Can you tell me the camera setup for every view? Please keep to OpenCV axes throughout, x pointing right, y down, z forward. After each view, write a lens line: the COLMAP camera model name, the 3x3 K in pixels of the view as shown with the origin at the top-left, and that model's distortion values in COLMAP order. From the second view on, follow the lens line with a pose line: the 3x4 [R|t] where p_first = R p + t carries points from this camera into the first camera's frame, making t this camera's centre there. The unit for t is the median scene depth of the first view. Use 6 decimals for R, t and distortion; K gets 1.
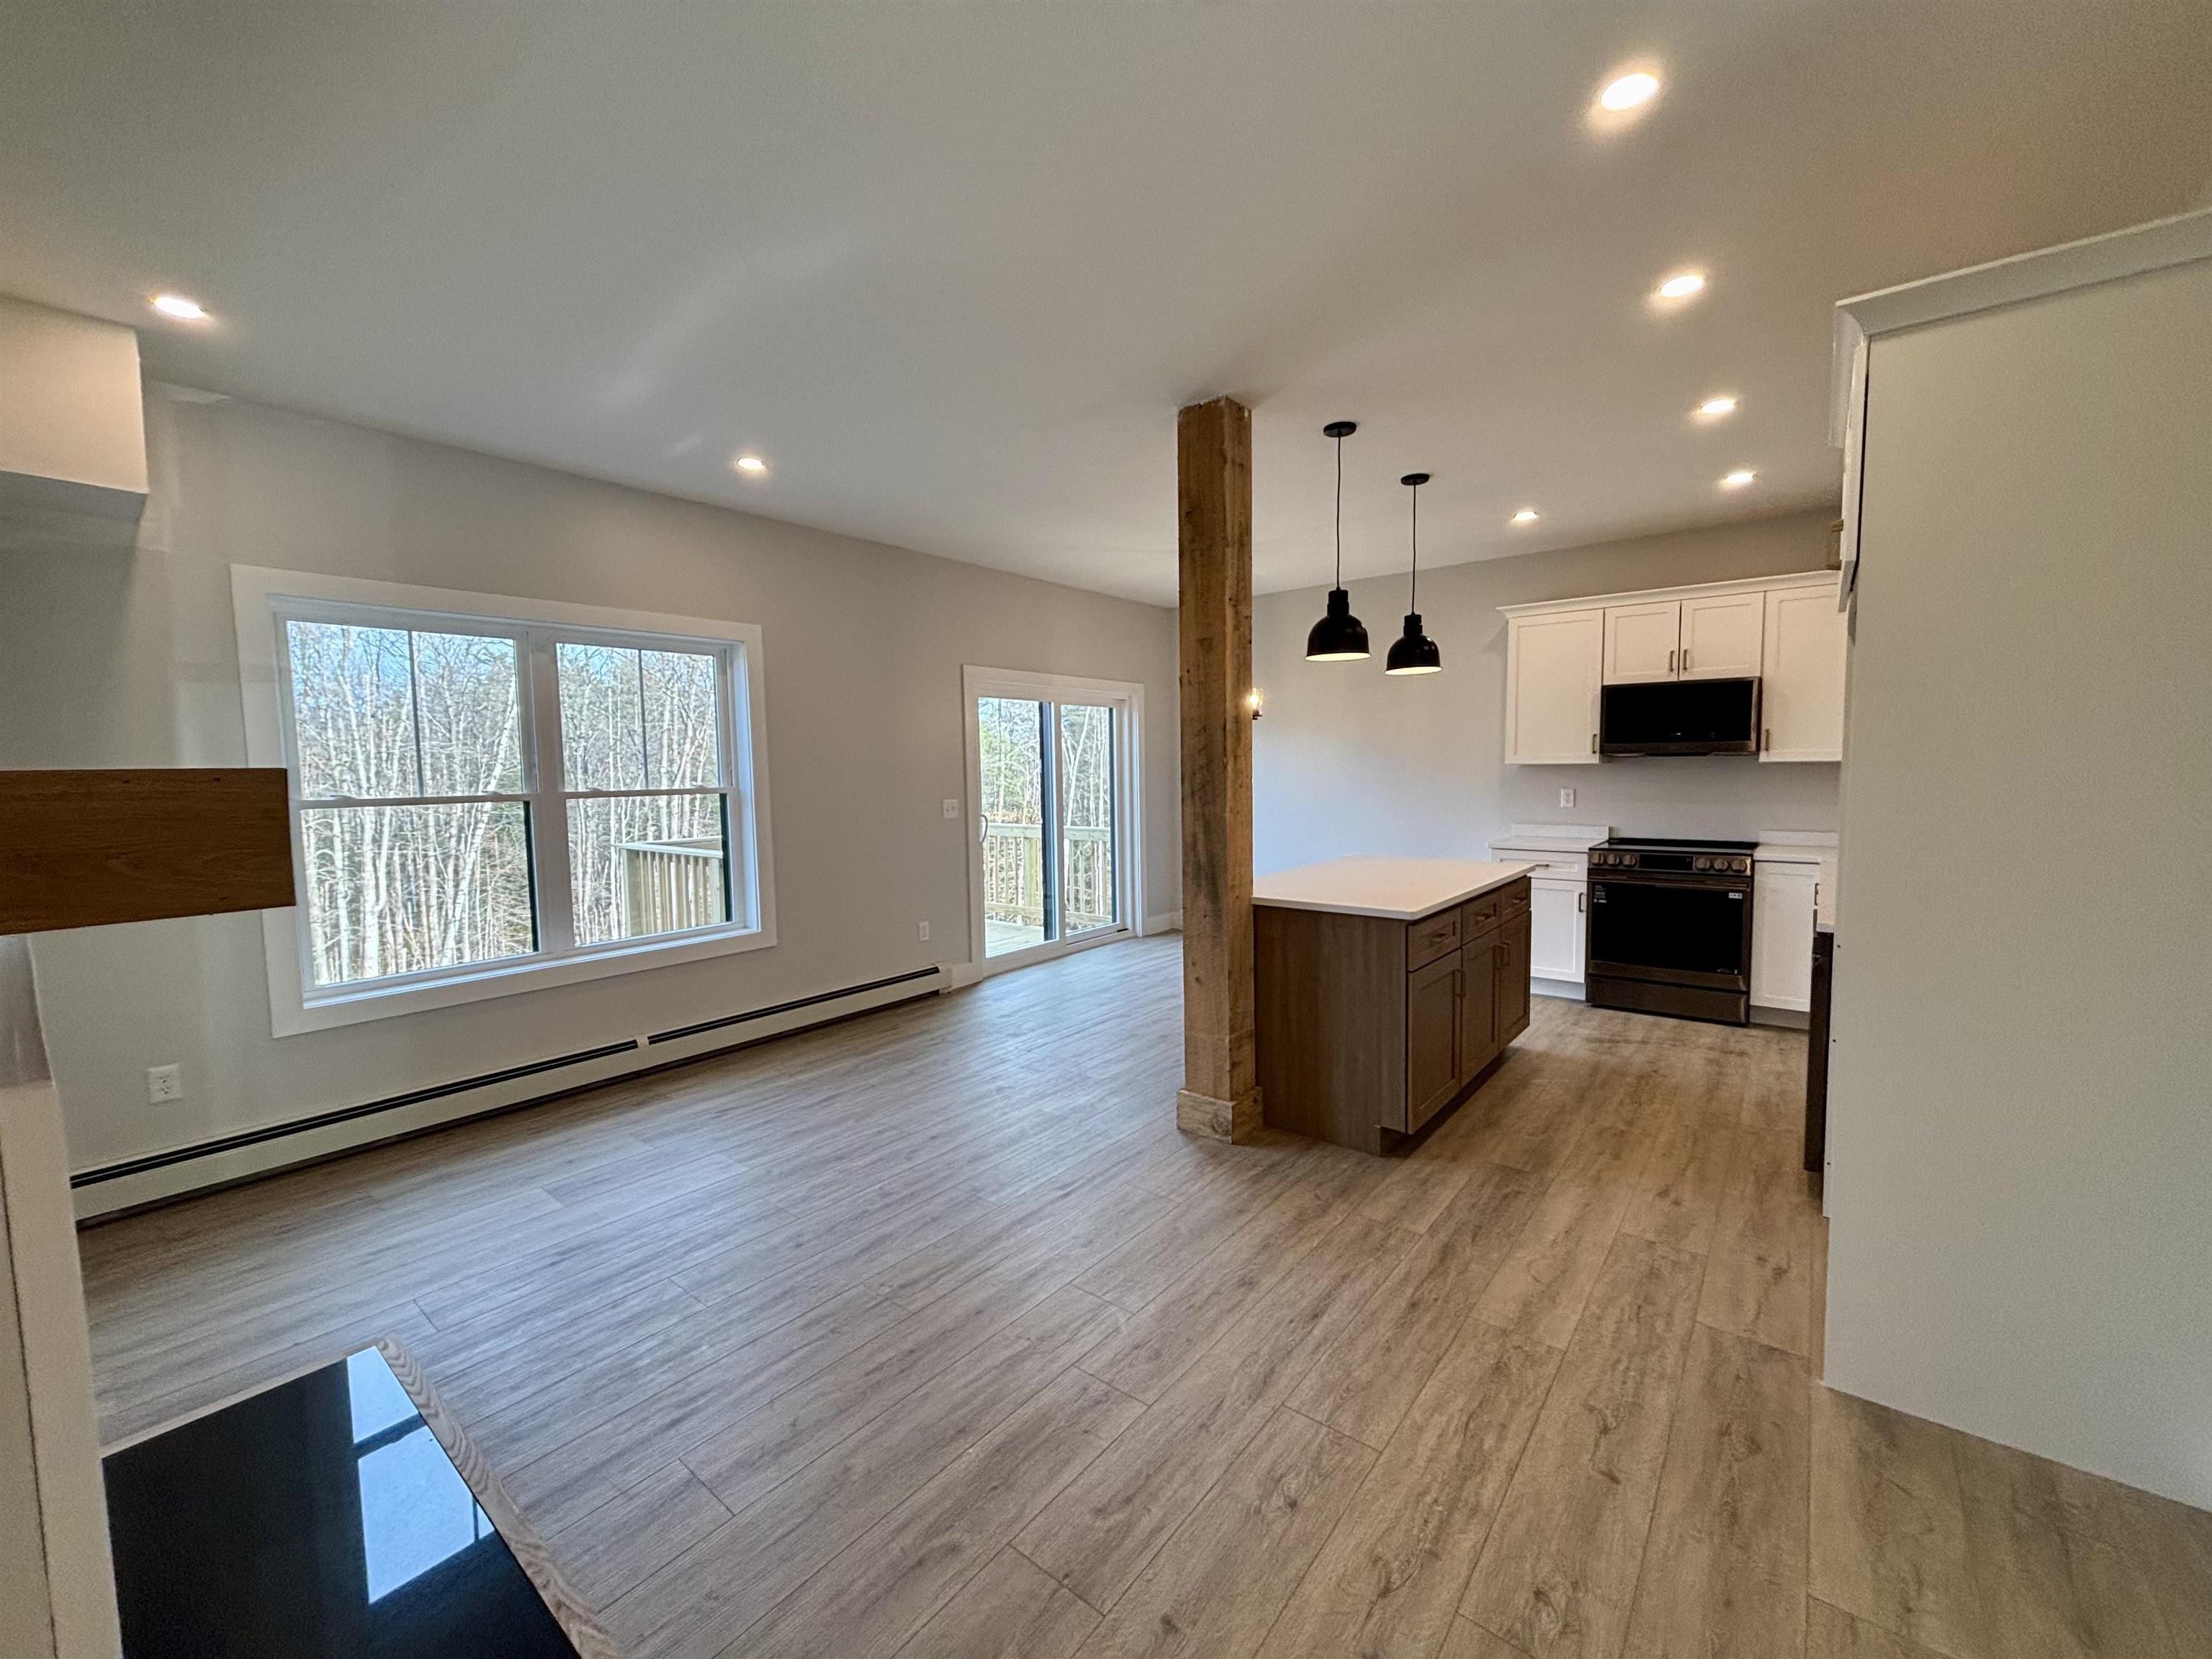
lens RADIAL K [[882.6, 0, 1100.5], [0, 882.6, 828.9], [0, 0, 1]] dist [-0.003573, 0.001380]
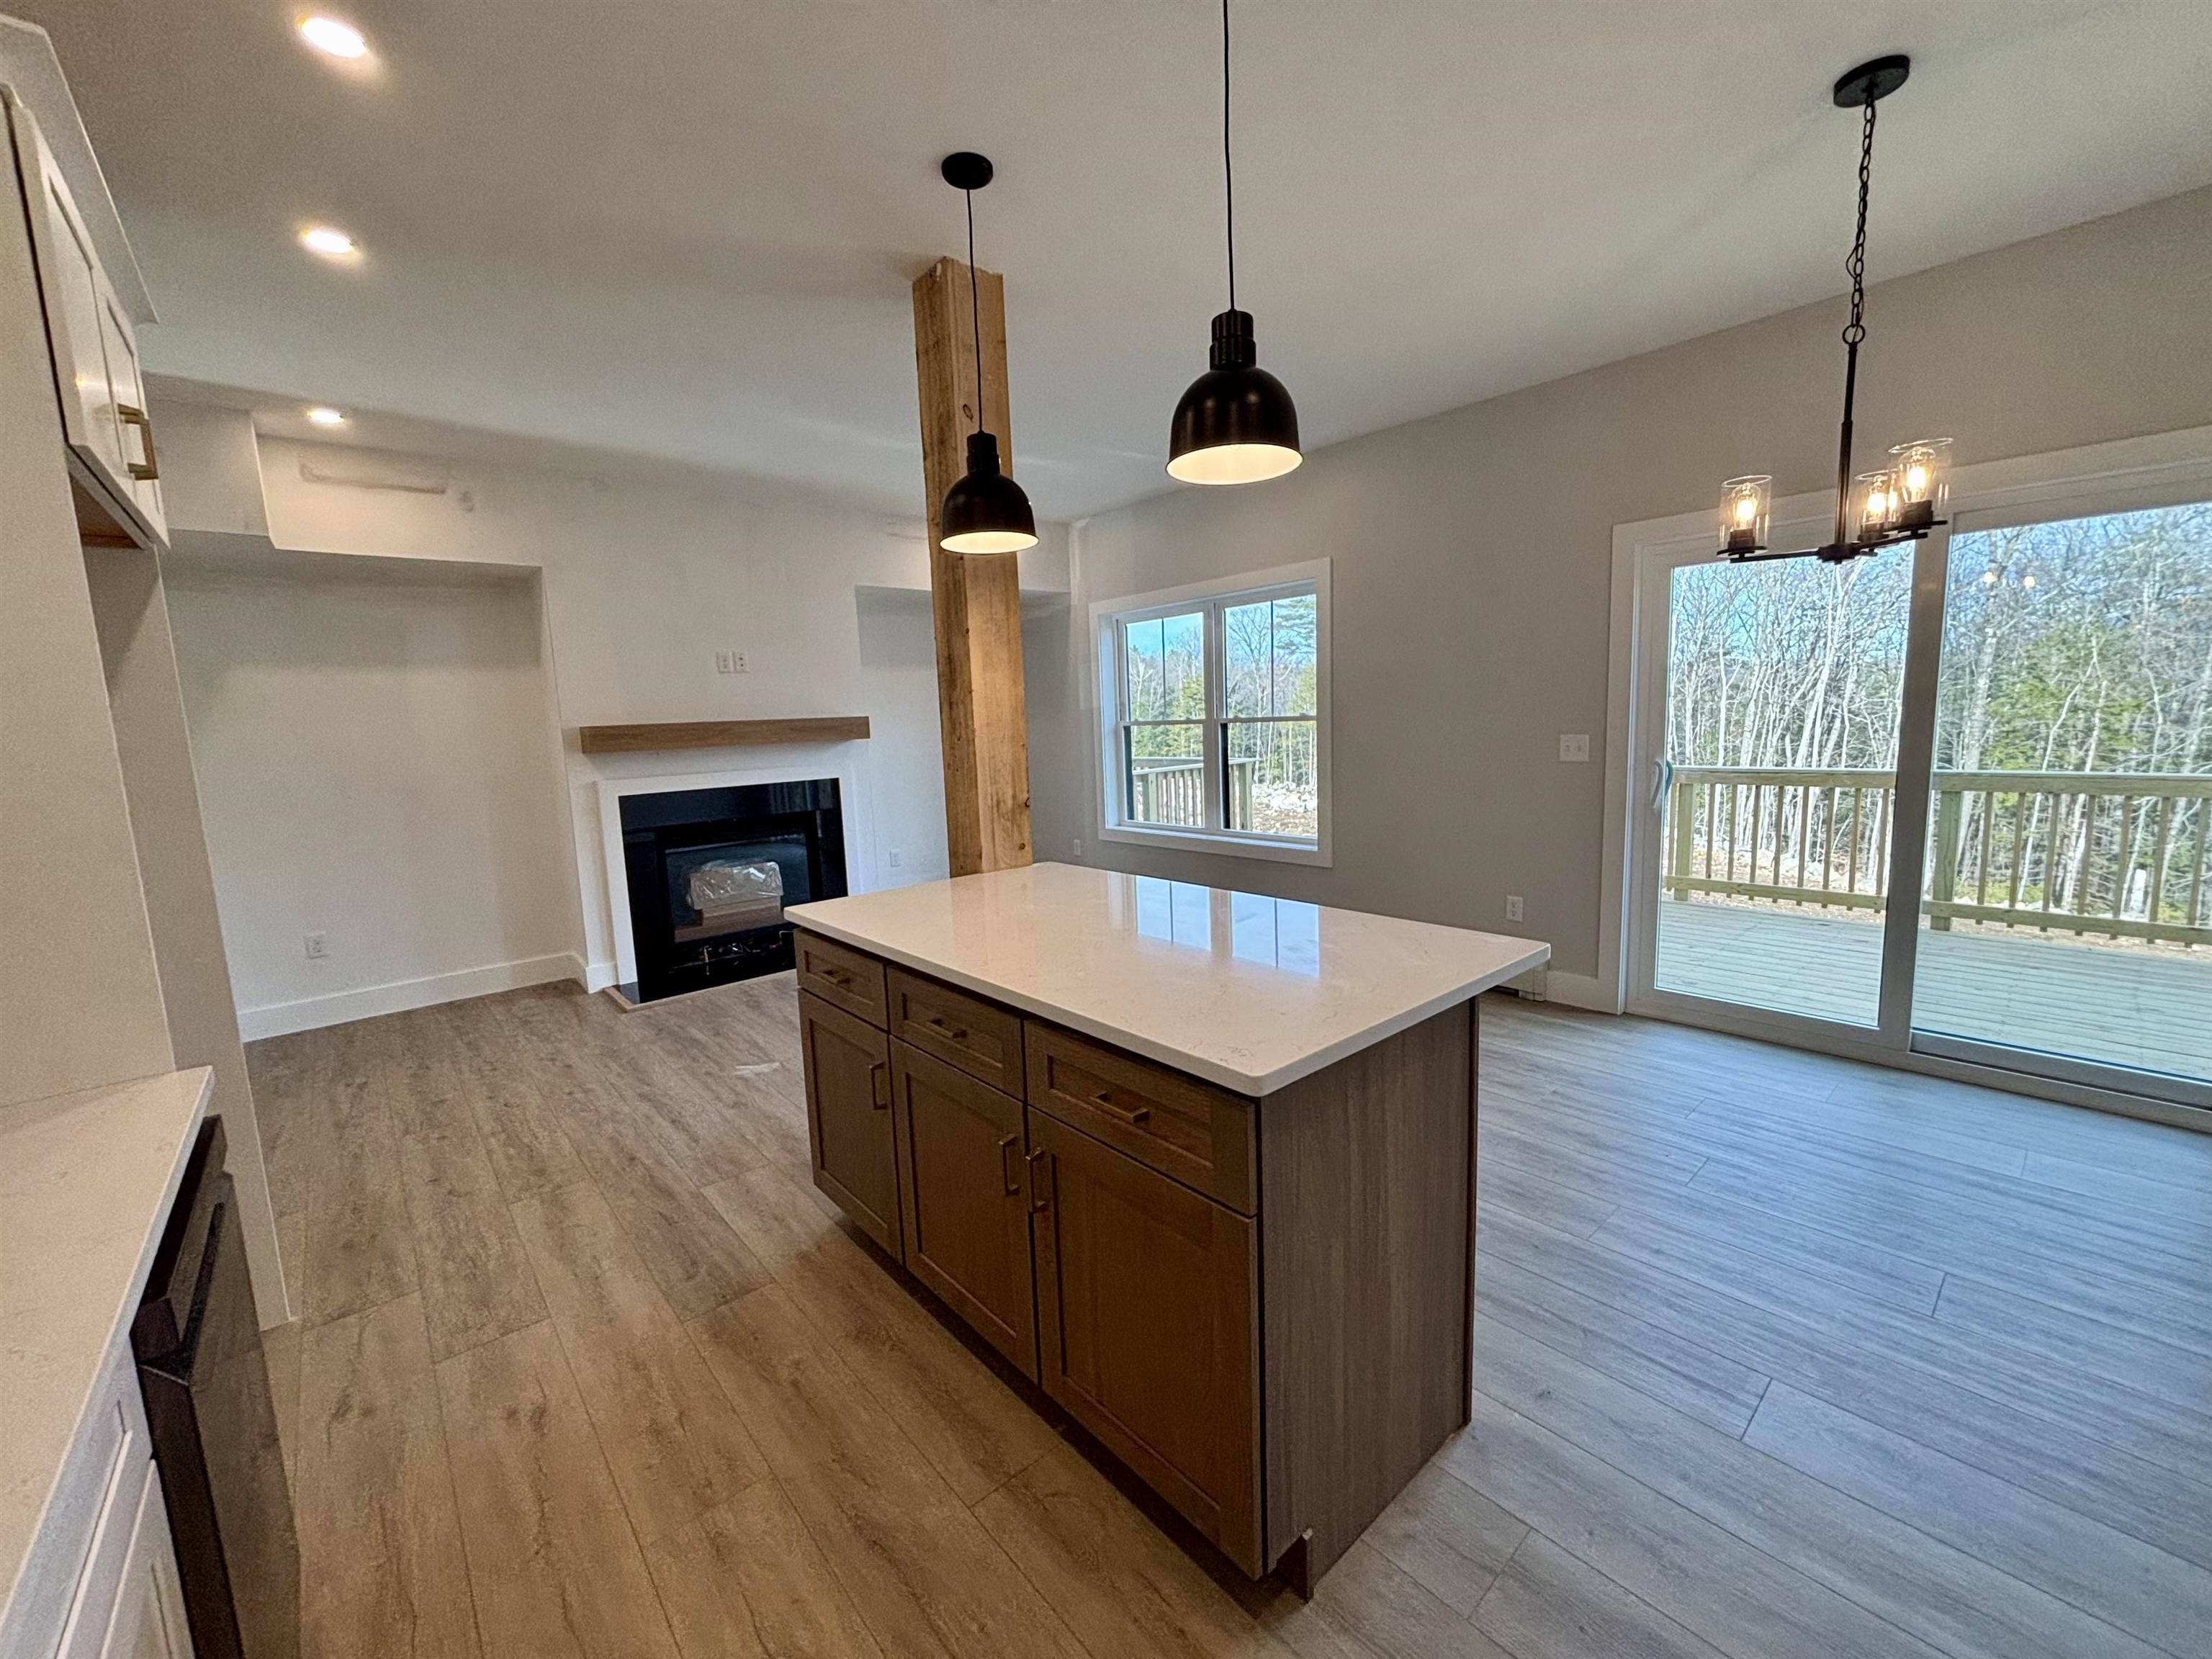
lens RADIAL K [[882.6, 0, 1103.0], [0, 882.6, 824.6], [0, 0, 1]] dist [-0.003573, 0.001380]
pose [[-0.166993, 0.145190, -0.975209, 0.994378], [-0.027672, 0.988018, 0.151835, -0.100840], [0.985570, 0.052341, -0.160974, 1.304729]]
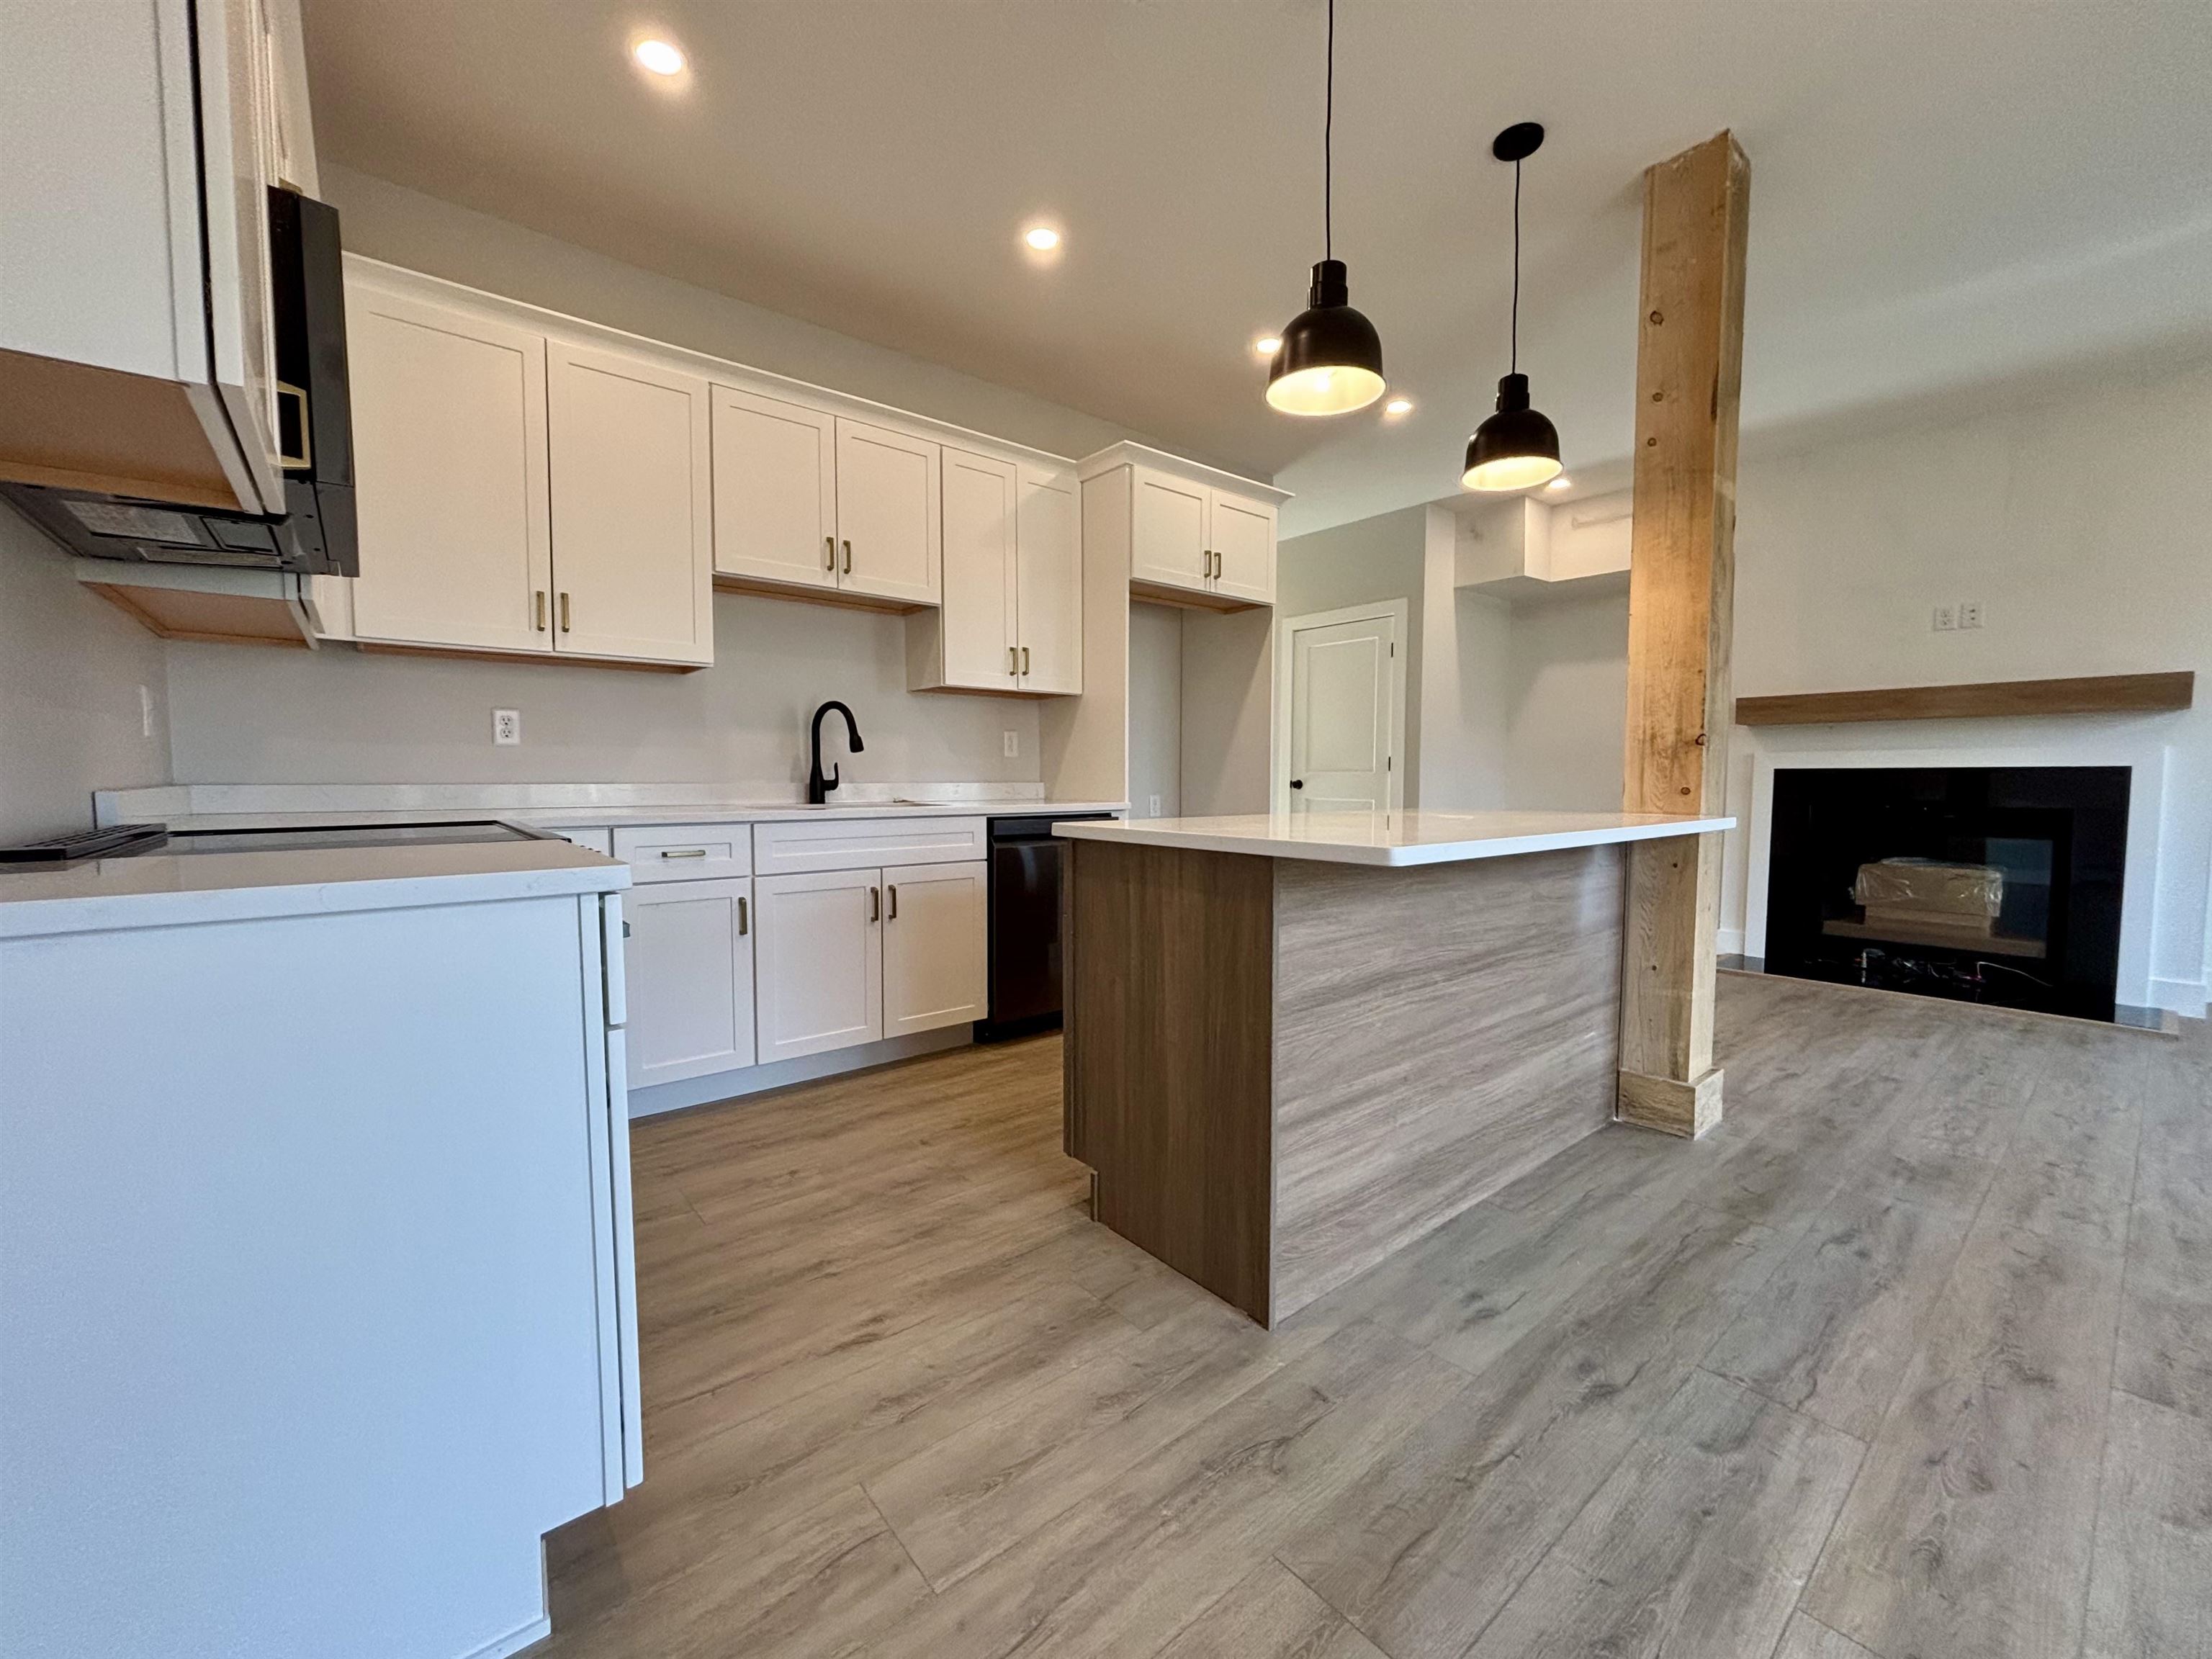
lens RADIAL K [[882.6, 0, 1113.2], [0, 882.6, 823.4], [0, 0, 1]] dist [-0.003573, 0.001380]
pose [[-0.981414, 0.002222, 0.191890, 0.489677], [0.026406, 0.991985, 0.123567, -0.021645], [-0.190077, 0.126338, -0.973606, 1.912109]]
